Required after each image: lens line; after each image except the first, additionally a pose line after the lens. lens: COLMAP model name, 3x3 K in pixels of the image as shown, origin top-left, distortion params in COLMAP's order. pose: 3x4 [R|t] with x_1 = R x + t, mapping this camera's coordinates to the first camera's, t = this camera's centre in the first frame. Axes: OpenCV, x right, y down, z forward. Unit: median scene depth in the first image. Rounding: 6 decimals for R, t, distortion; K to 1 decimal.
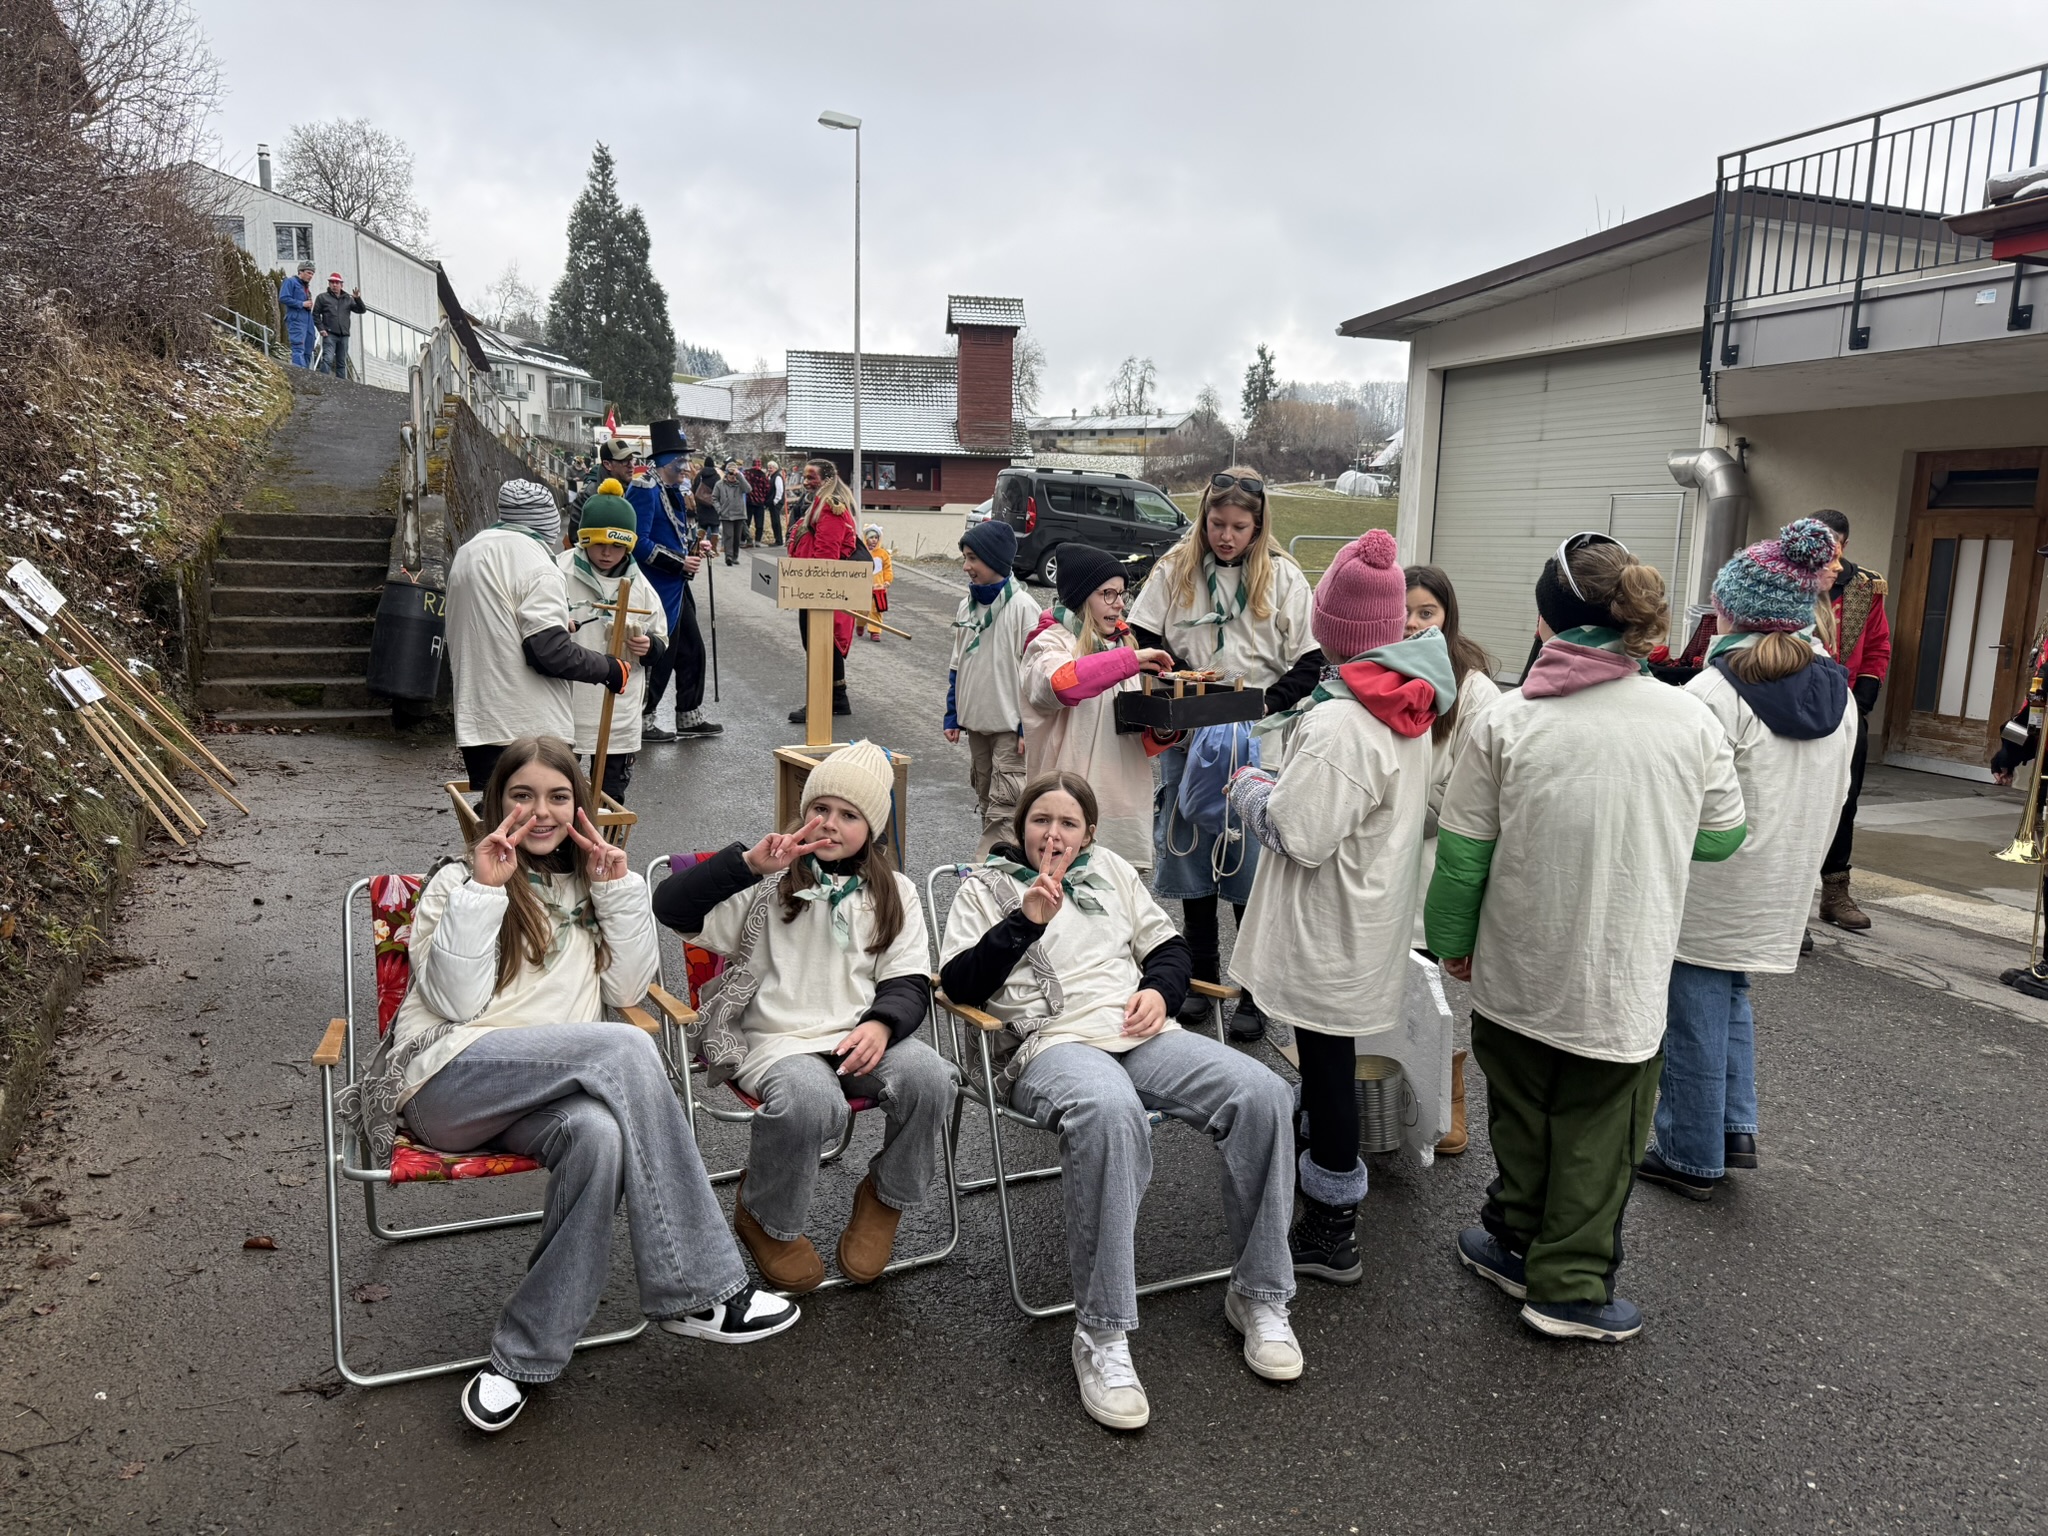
lens RADIAL K [[1446.1, 0, 1012.7], [0, 1446.1, 767.4], [0, 0, 1]] dist [0.037408, -0.046284]
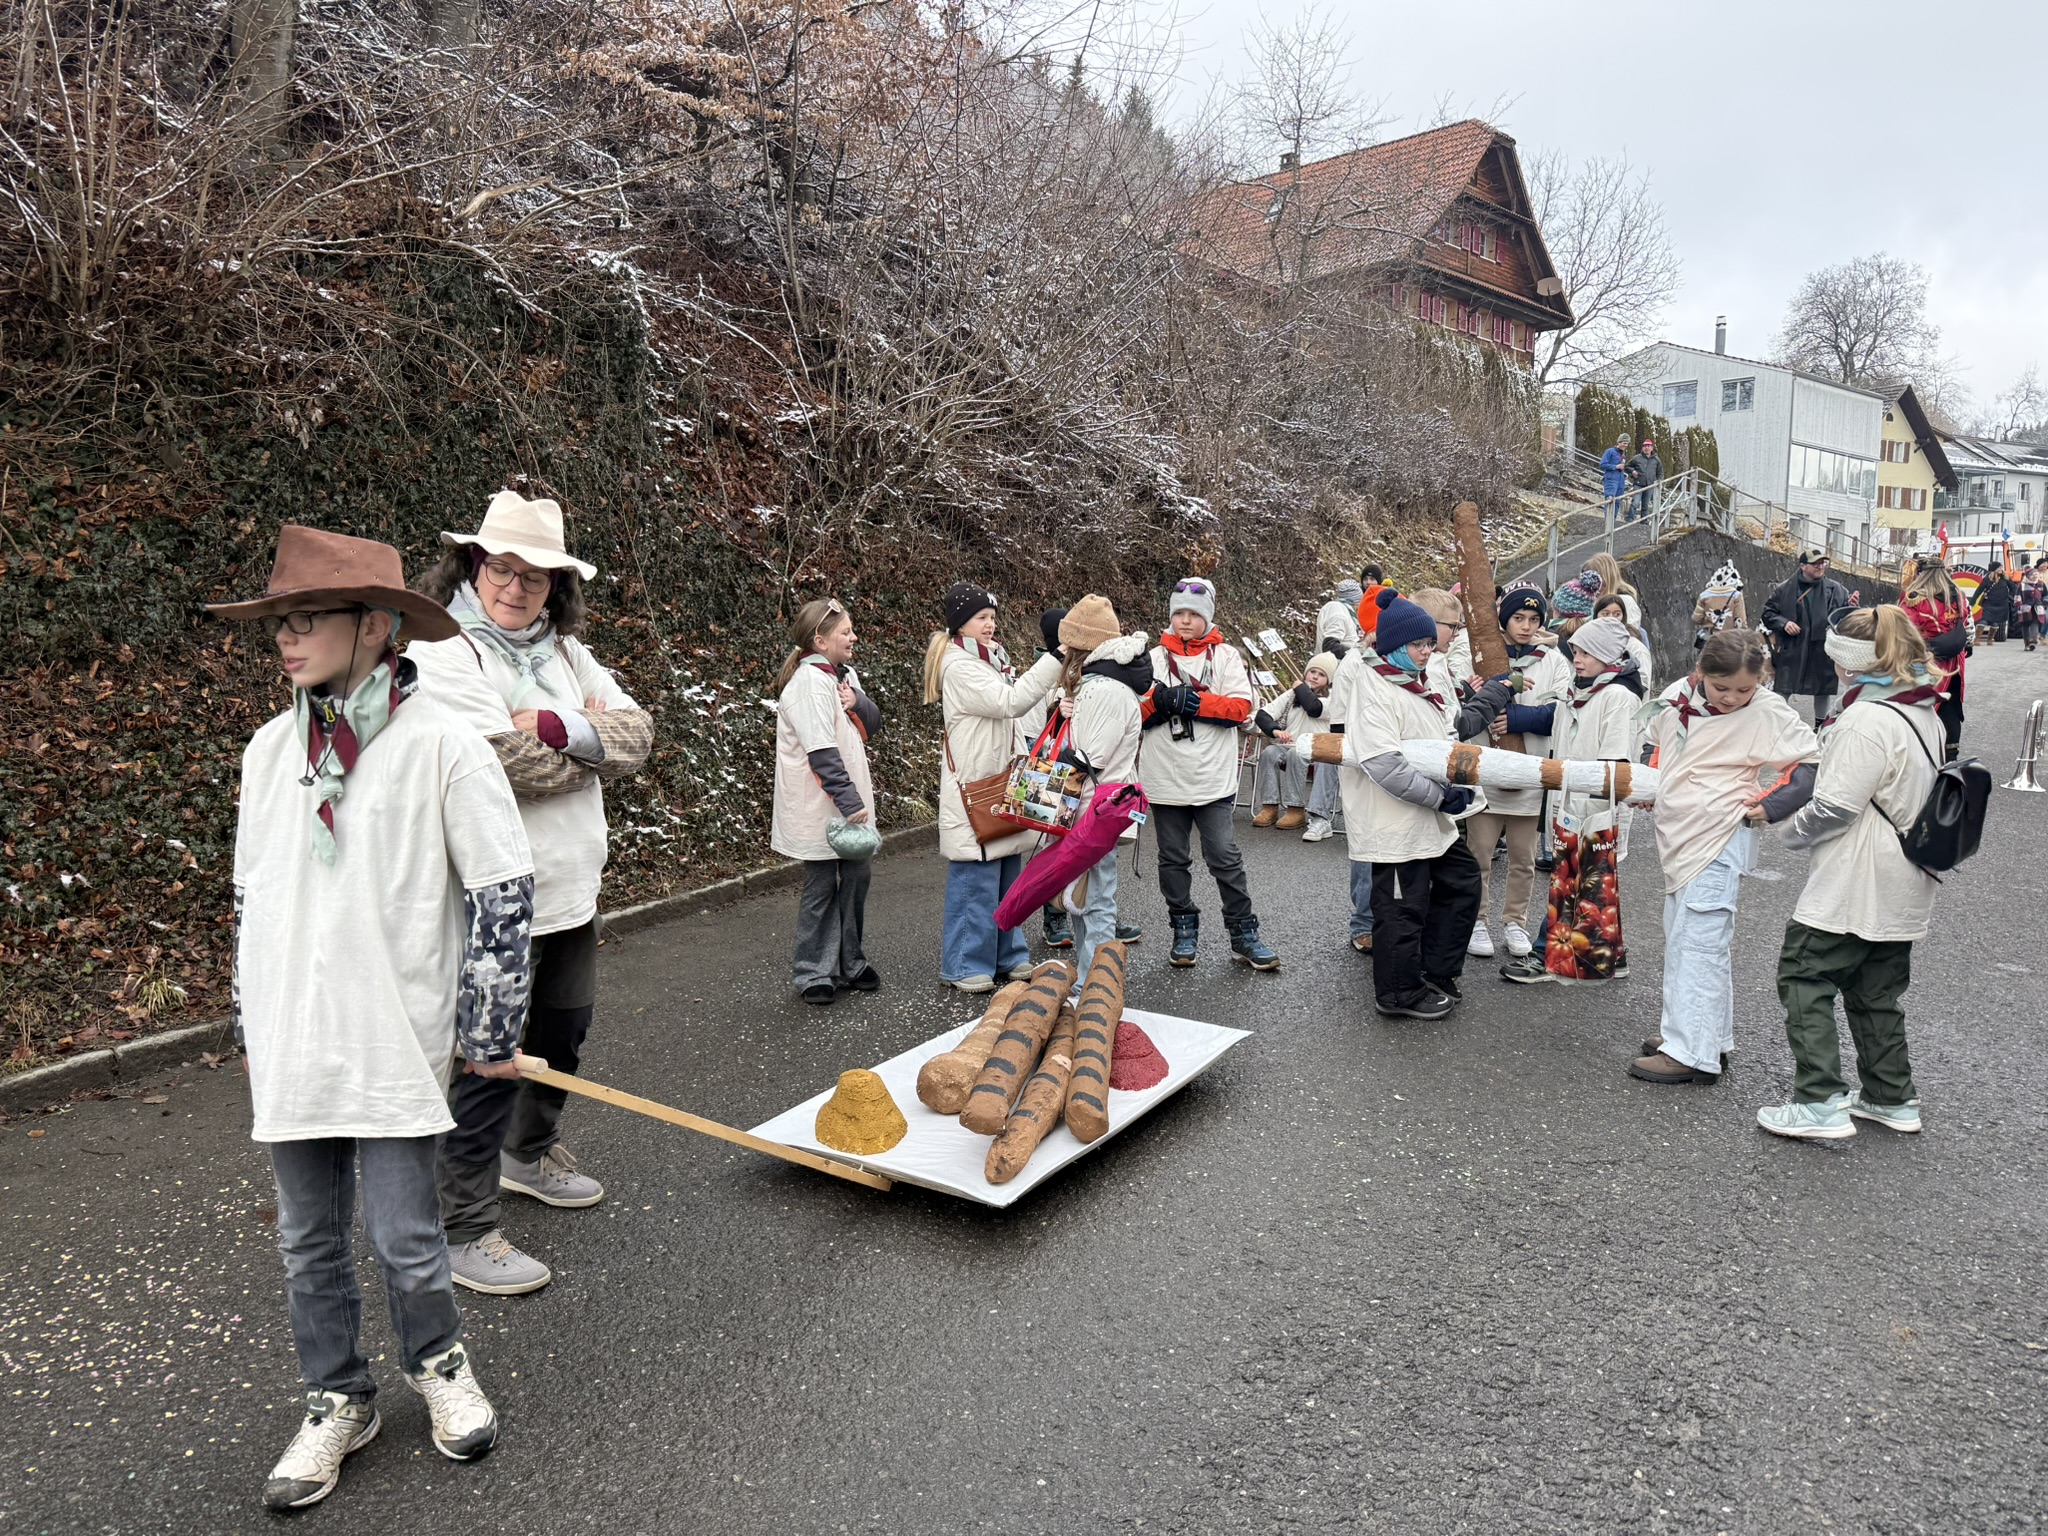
lens RADIAL K [[1446.1, 0, 1040.0], [0, 1446.1, 789.5], [0, 0, 1]] dist [0.037408, -0.046284]
pose [[0.587502, 0.070593, -0.806138, 0.615253], [-0.127118, 0.991871, -0.005785, 0.105678], [0.799176, 0.105873, 0.591700, -0.379925]]
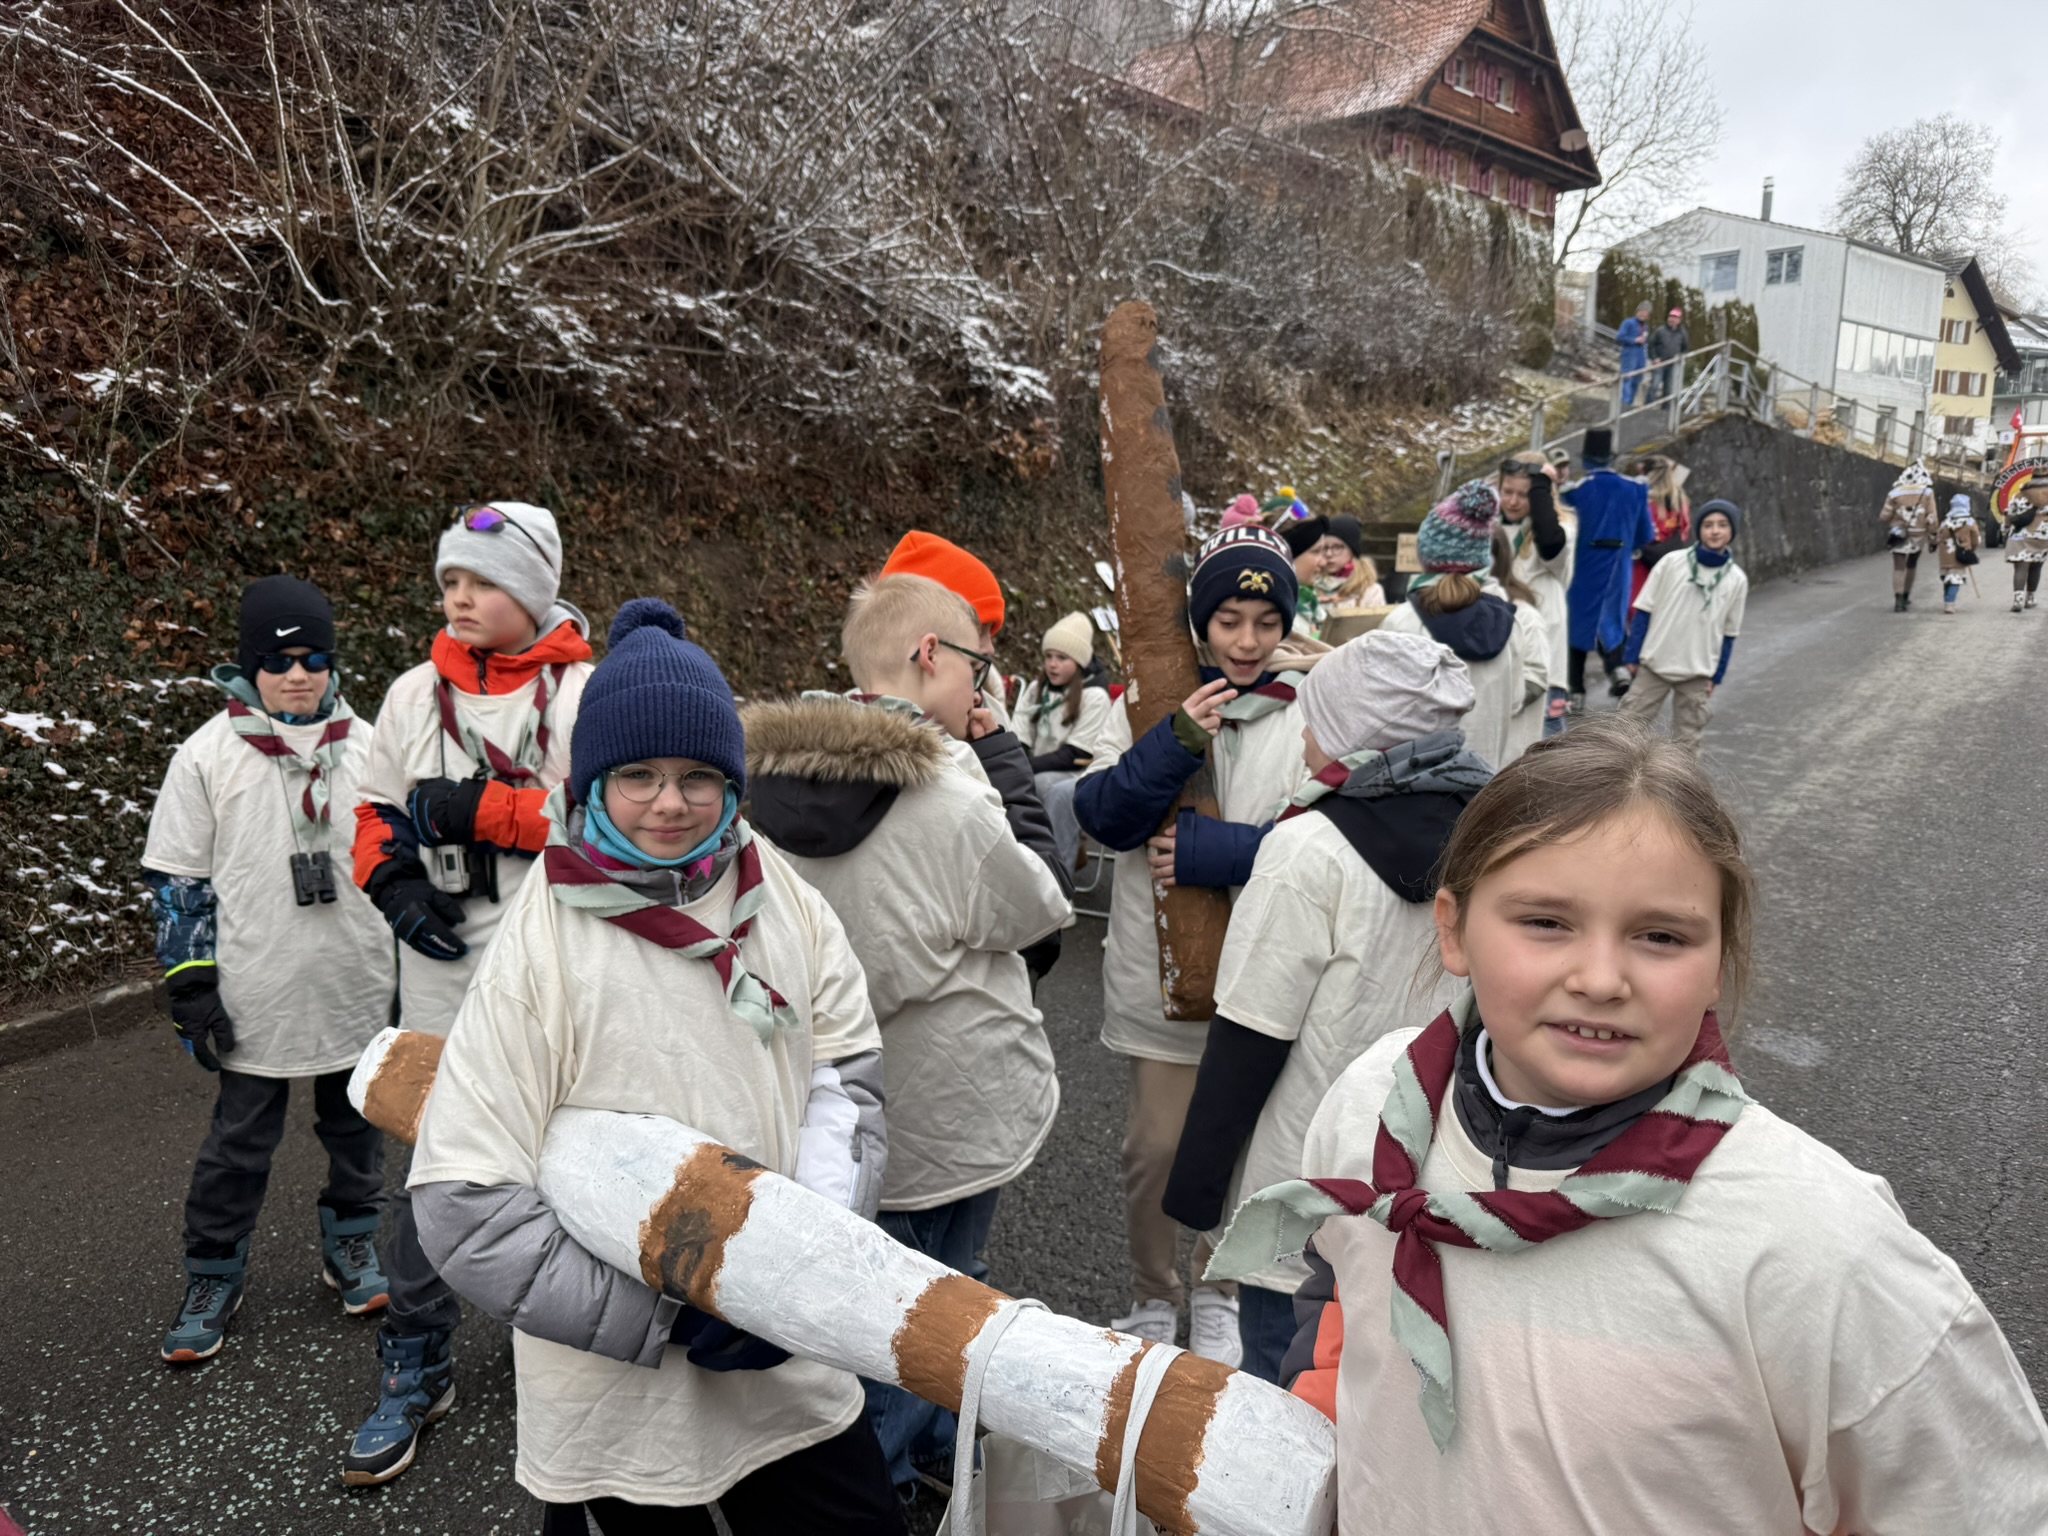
lens RADIAL K [[1446.1, 0, 1009.4], [0, 1446.1, 780.7], [0, 0, 1]] dist [0.037408, -0.046284]
pose [[0.560955, 0.128962, -0.817740, 0.429369], [-0.132601, 0.989035, 0.065014, 0.023380], [0.817158, 0.071963, 0.571904, -0.046730]]
